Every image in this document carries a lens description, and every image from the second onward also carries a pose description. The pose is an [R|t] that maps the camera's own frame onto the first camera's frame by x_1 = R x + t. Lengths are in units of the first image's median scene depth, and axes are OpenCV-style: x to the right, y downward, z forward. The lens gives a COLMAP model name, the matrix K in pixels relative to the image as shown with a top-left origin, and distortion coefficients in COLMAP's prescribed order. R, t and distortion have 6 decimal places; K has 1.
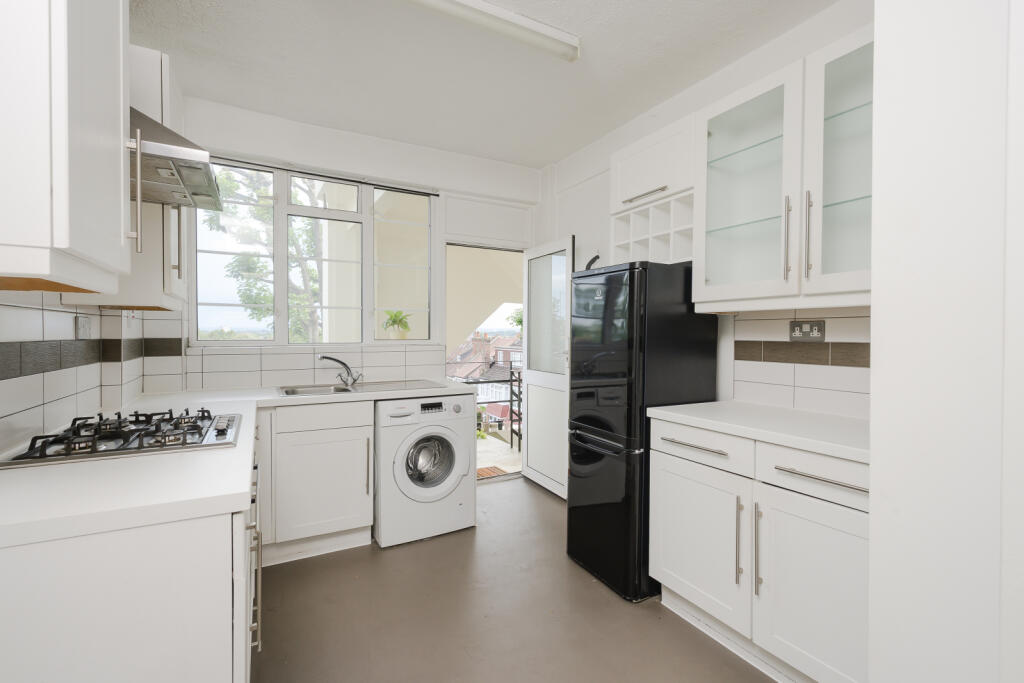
lens RADIAL K [[473.2, 0, 512.7], [0, 473.2, 336.6], [0, 0, 1]] dist [0.000255, -0.000078]
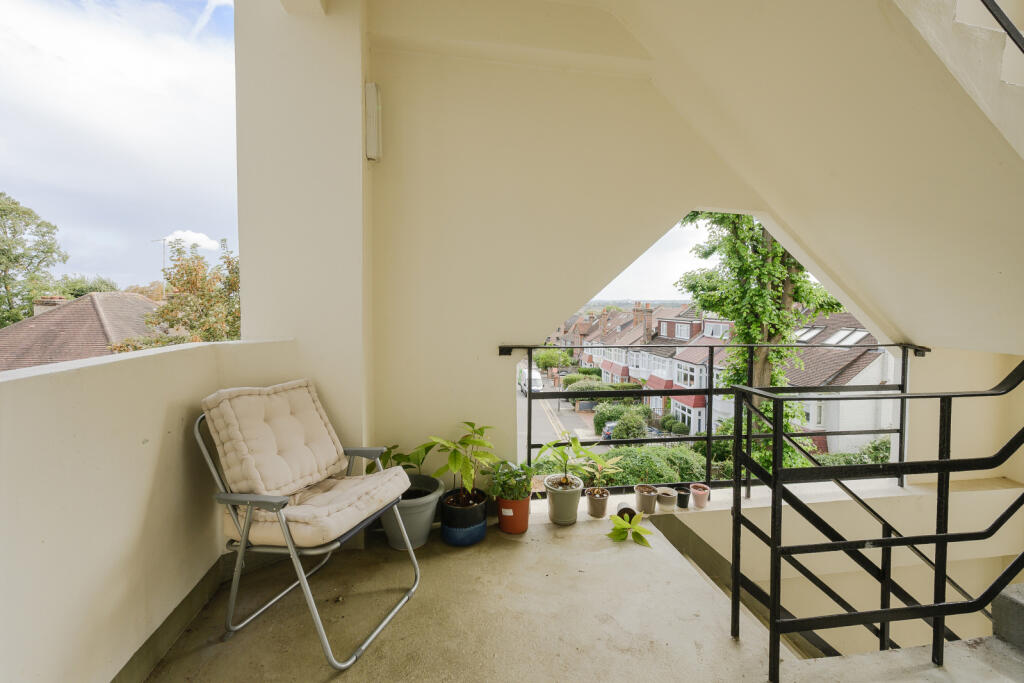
lens RADIAL K [[431.6, 0, 504.0], [0, 431.6, 310.0], [0, 0, 1]] dist [-0.000304, -0.000156]
pose [[0.929386, 0.010476, -0.368961, -0.005637], [-0.008621, 0.999941, 0.006676, 0.003292], [0.369009, -0.003024, 0.929421, 0.095229]]
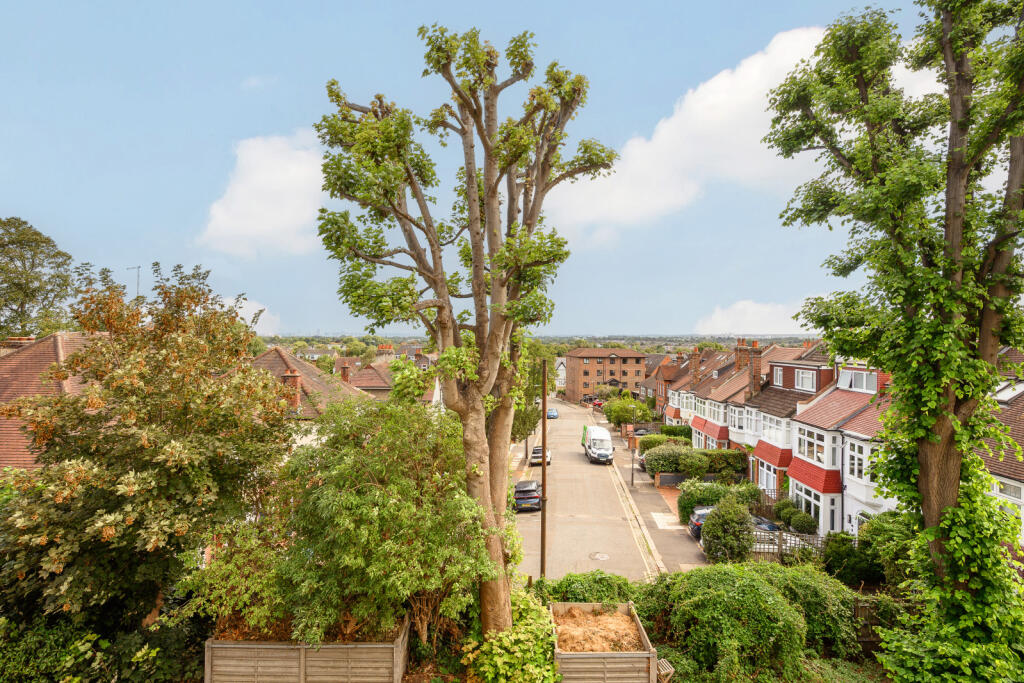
lens RADIAL K [[527.1, 0, 516.8], [0, 527.1, 343.1], [0, 0, 1]] dist [-0.006428, -0.000503]
pose [[0.885029, 0.003005, -0.465527, -0.006934], [-0.003338, 0.999994, 0.000109, -0.003088], [0.465524, 0.001458, 0.885034, 0.172312]]
